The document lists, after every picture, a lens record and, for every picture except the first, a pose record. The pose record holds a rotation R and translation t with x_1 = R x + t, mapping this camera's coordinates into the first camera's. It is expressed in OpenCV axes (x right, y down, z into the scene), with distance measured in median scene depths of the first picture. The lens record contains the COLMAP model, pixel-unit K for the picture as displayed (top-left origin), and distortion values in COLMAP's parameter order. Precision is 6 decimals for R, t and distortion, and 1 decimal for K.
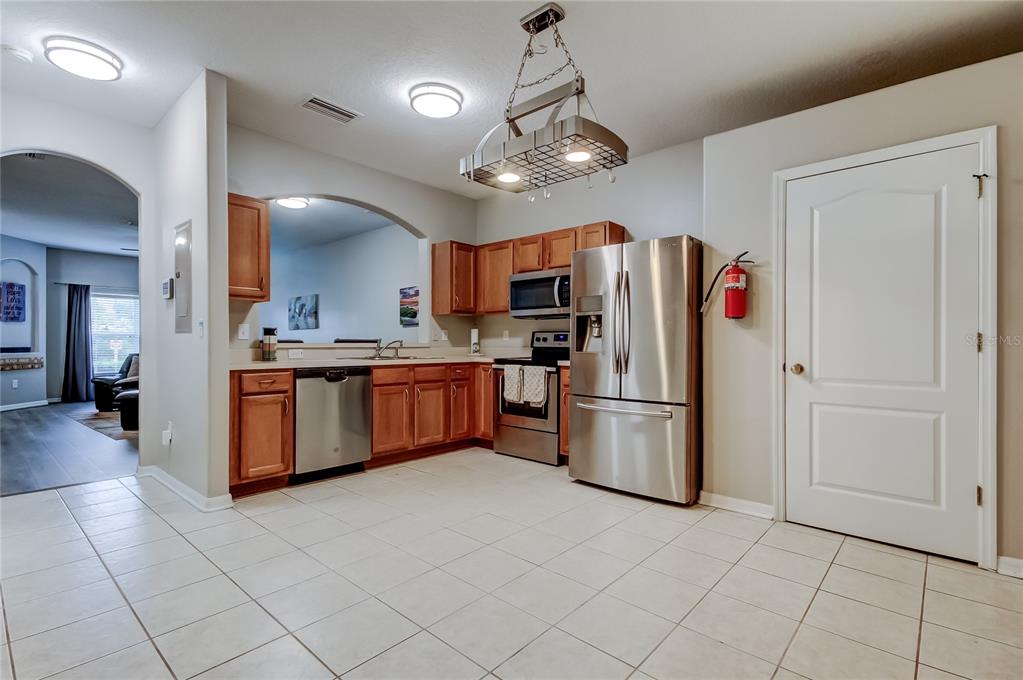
lens RADIAL K [[476.2, 0, 517.0], [0, 476.2, 350.0], [0, 0, 1]] dist [0.017598, -0.006480]
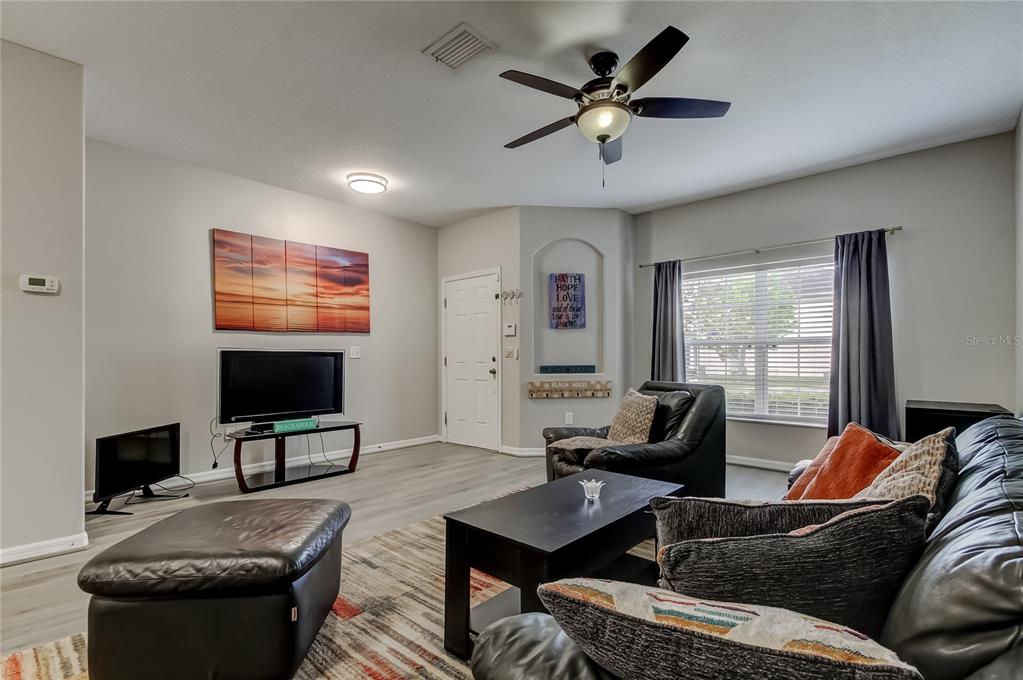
lens RADIAL K [[476.2, 0, 500.0], [0, 476.2, 356.2], [0, 0, 1]] dist [0.017598, -0.006480]
pose [[-0.024926, -0.004641, -0.999679, -0.360225], [-0.012051, 0.999918, -0.004342, -0.015313], [0.999617, 0.011939, -0.024980, 0.930511]]
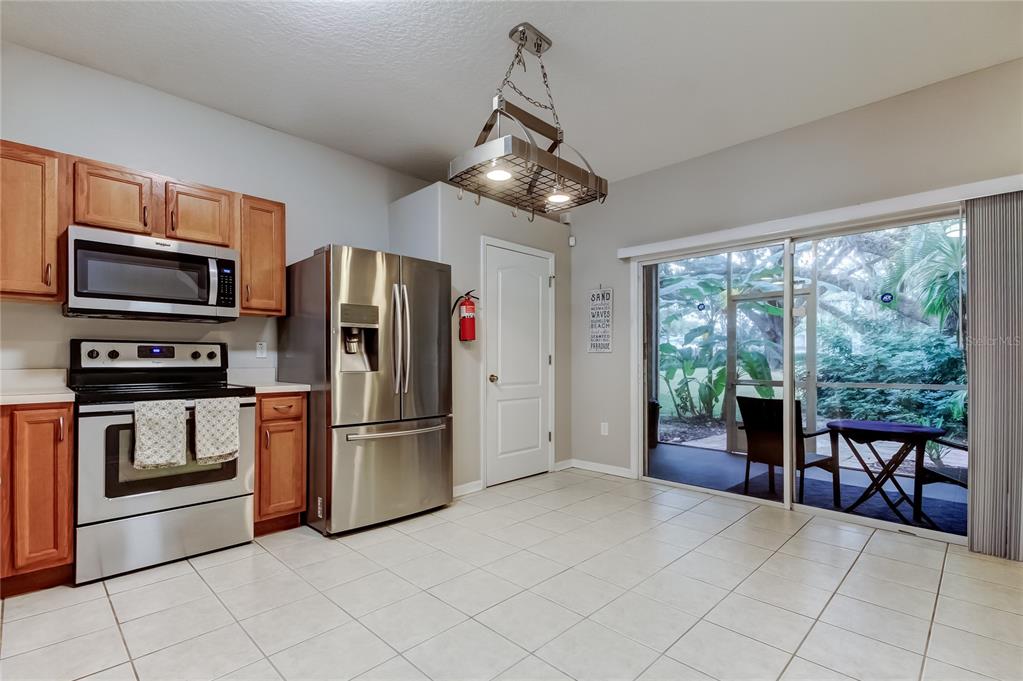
lens RADIAL K [[476.2, 0, 488.4], [0, 476.2, 359.4], [0, 0, 1]] dist [0.017598, -0.006480]
pose [[0.076126, -0.005696, 0.997082, -0.305304], [0.010770, 0.999930, 0.004890, -0.008972], [-0.997040, 0.010366, 0.076182, 0.325747]]
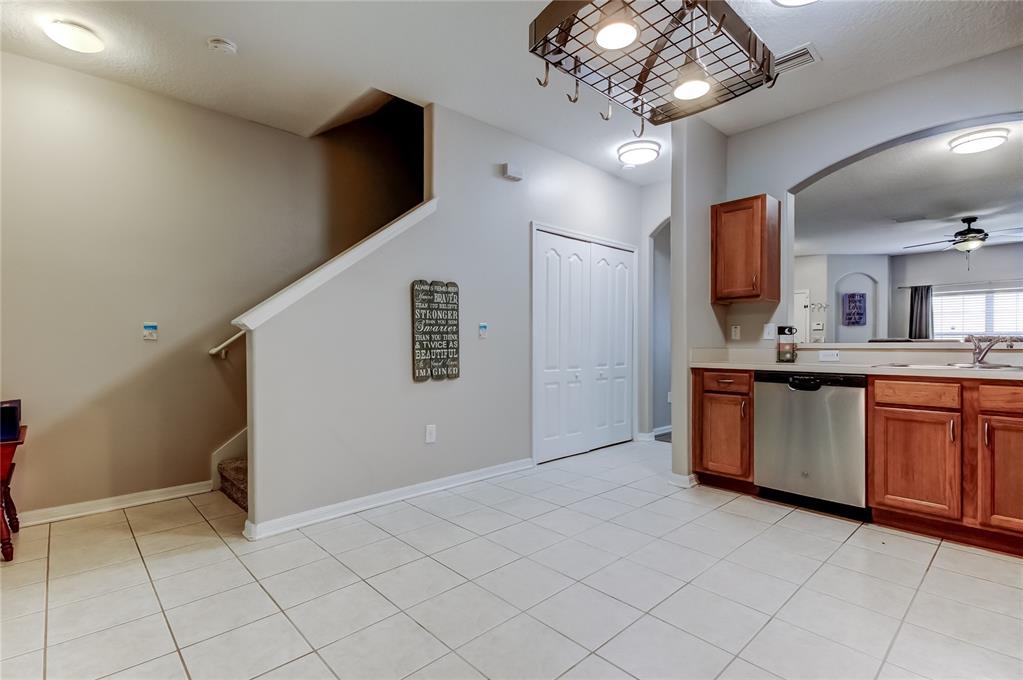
lens RADIAL K [[476.2, 0, 497.9], [0, 476.2, 345.2], [0, 0, 1]] dist [0.017598, -0.006480]
pose [[-0.117960, 0.000289, -0.993018, 0.230157], [-0.011498, 0.999933, 0.001657, -0.002706], [0.992952, 0.011613, -0.117949, 0.272512]]
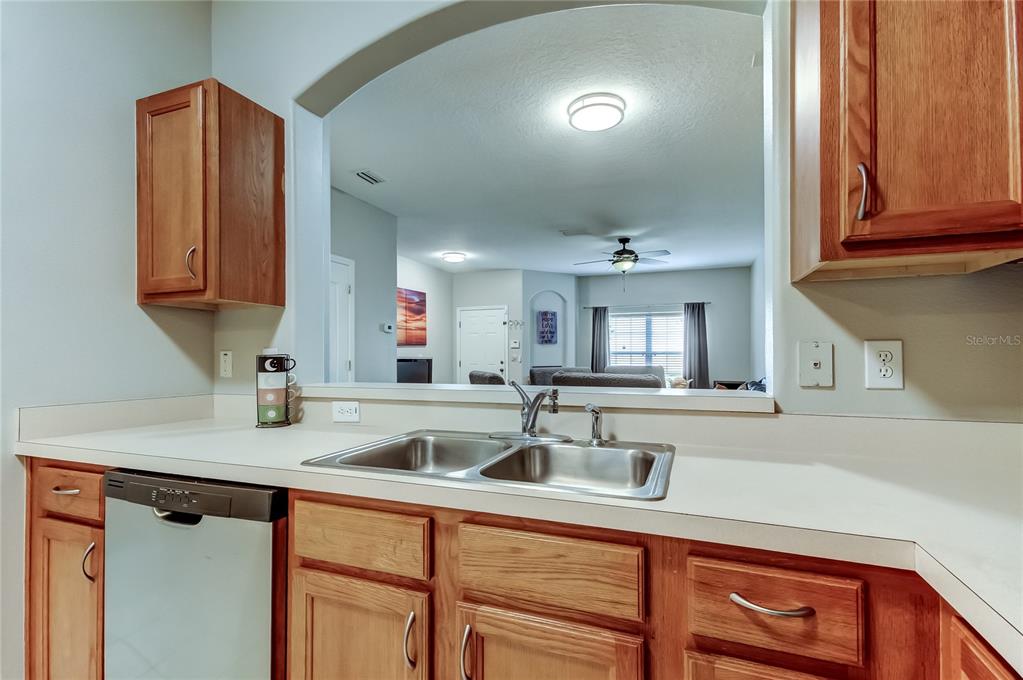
lens RADIAL K [[476.2, 0, 496.4], [0, 476.2, 347.8], [0, 0, 1]] dist [0.017598, -0.006480]
pose [[0.325316, -0.018985, -0.945415, 0.003045], [-0.009559, 0.999681, -0.023364, -0.022077], [0.945557, 0.016638, 0.325031, 0.514315]]
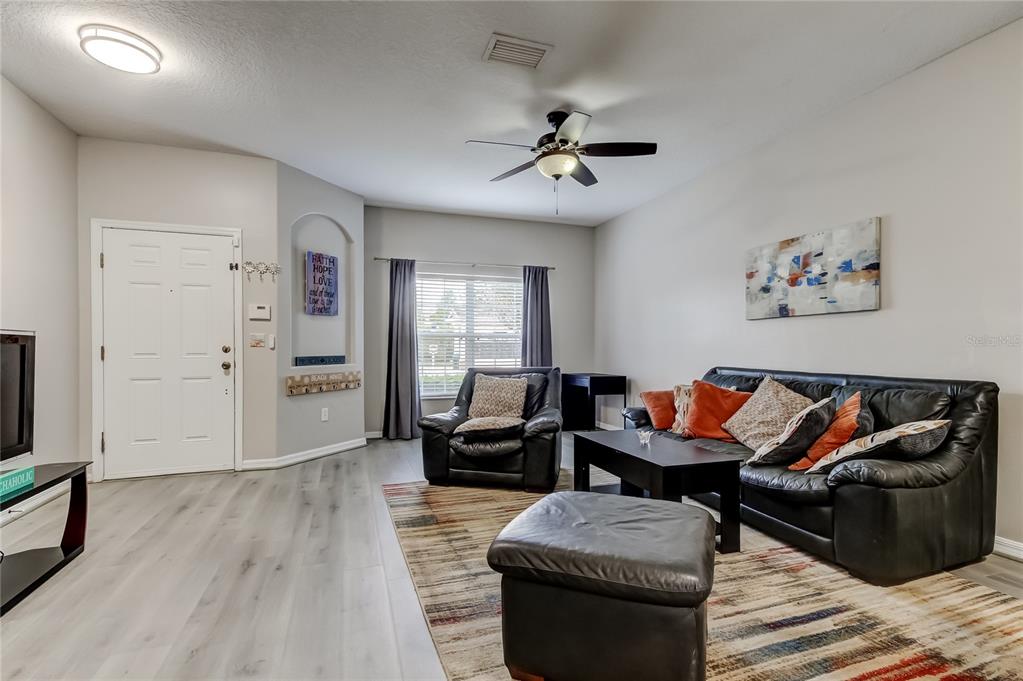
lens RADIAL K [[476.2, 0, 522.8], [0, 476.2, 355.9], [0, 0, 1]] dist [0.017598, -0.006480]
pose [[0.877007, 0.006246, -0.480437, -0.522102], [-0.002296, 0.999959, 0.008807, -0.012229], [0.480472, -0.006621, 0.876985, 0.584970]]
